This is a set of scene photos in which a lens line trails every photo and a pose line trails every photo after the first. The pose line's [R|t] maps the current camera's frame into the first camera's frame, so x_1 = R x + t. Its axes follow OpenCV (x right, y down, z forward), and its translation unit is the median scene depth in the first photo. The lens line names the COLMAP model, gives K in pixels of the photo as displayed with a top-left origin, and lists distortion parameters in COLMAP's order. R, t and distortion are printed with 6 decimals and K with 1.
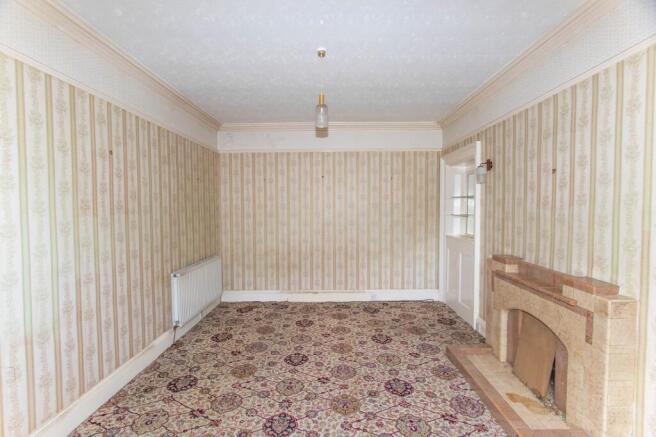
lens RADIAL K [[308.3, 0, 326.9], [0, 308.3, 218.5], [0, 0, 1]] dist [-0.019419, 0.000017]
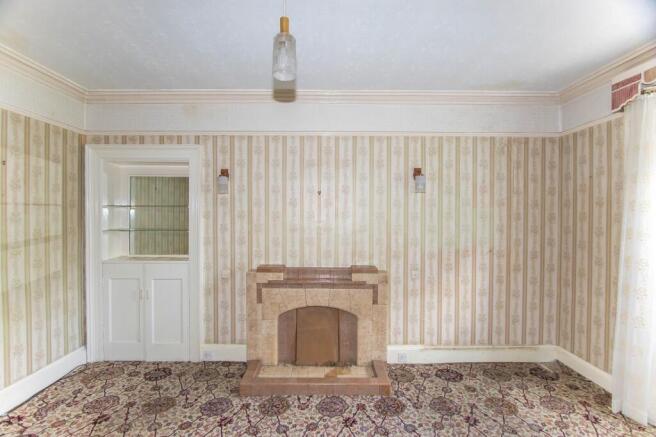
lens RADIAL K [[308.3, 0, 325.9], [0, 308.3, 218.6], [0, 0, 1]] dist [-0.019419, 0.000017]
pose [[-0.034590, -0.006313, 0.999382, -0.506446], [0.035282, 0.999349, 0.007534, -0.044514], [-0.998779, 0.035520, -0.034345, 0.861494]]
